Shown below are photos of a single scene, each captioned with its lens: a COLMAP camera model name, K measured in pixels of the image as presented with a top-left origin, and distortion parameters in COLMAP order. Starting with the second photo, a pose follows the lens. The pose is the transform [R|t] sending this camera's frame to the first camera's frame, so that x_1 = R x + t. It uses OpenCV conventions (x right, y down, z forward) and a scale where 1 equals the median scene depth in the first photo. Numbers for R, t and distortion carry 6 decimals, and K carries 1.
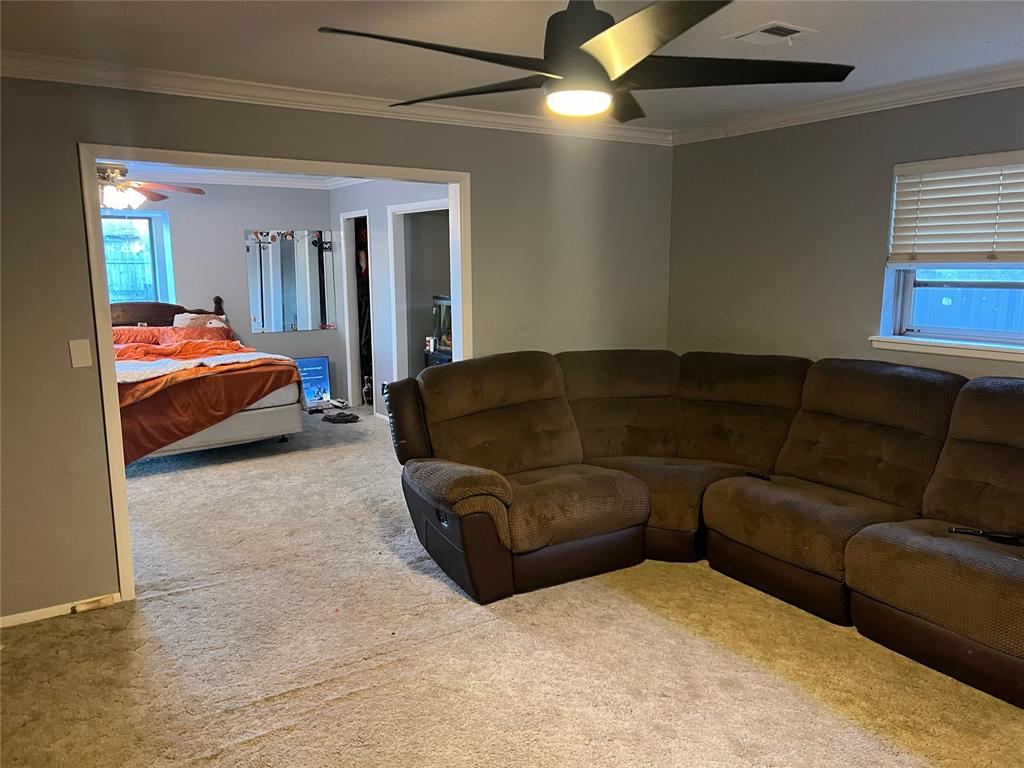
lens RADIAL K [[778.2, 0, 518.2], [0, 778.2, 386.3], [0, 0, 1]] dist [0.068703, -0.066307]
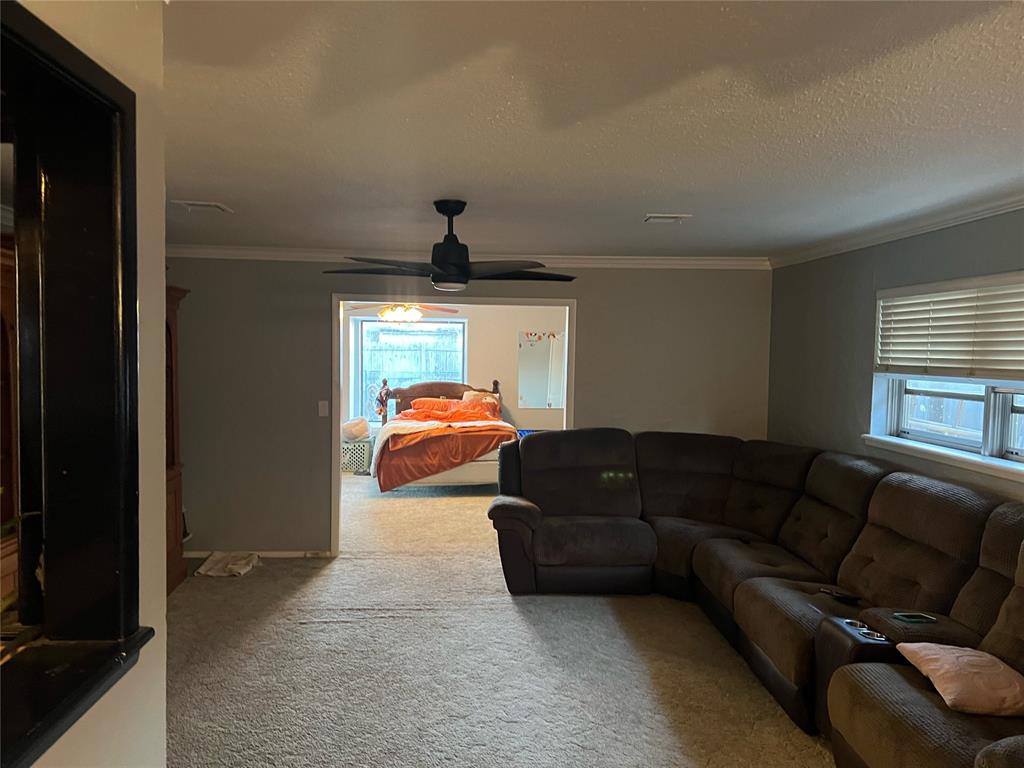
lens RADIAL K [[778.2, 0, 504.6], [0, 778.2, 380.9], [0, 0, 1]] dist [0.068703, -0.066307]
pose [[0.862129, 0.038023, -0.505261, 0.634226], [-0.097283, 0.991050, -0.091412, 0.017020], [0.497263, 0.127962, 0.858111, -0.291687]]
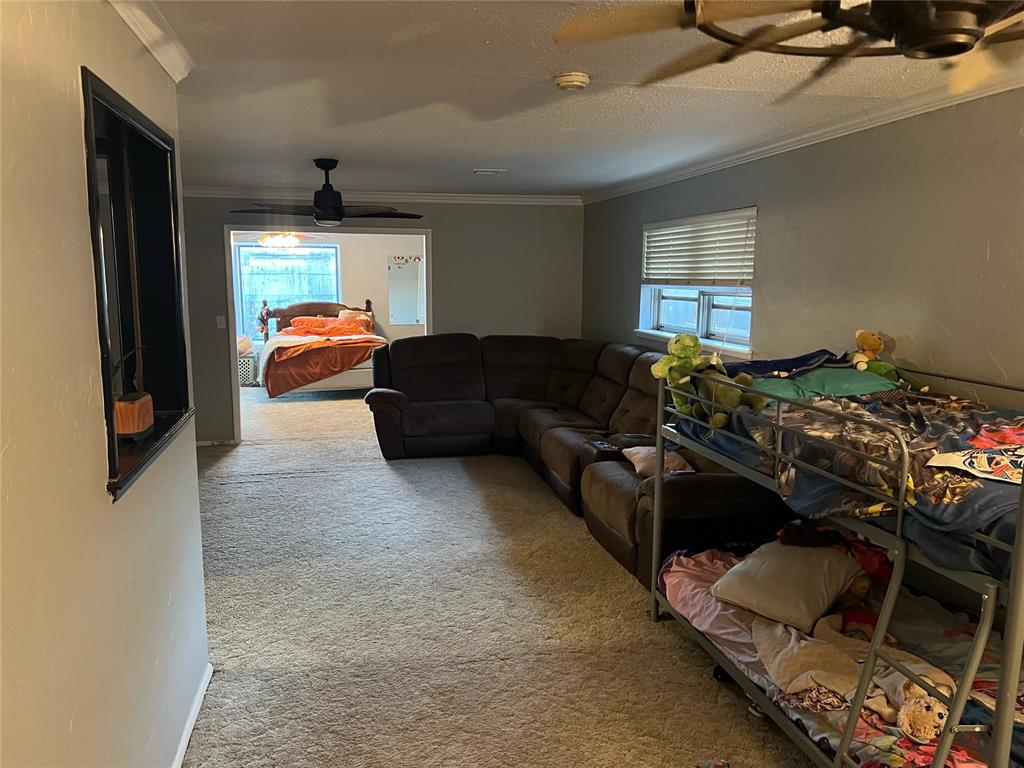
lens RADIAL K [[778.2, 0, 513.8], [0, 778.2, 390.9], [0, 0, 1]] dist [0.068703, -0.066307]
pose [[0.935770, 0.059630, -0.347533, 0.859888], [-0.061947, 0.998070, 0.004451, 0.078619], [0.347127, 0.017364, 0.937657, -0.650224]]
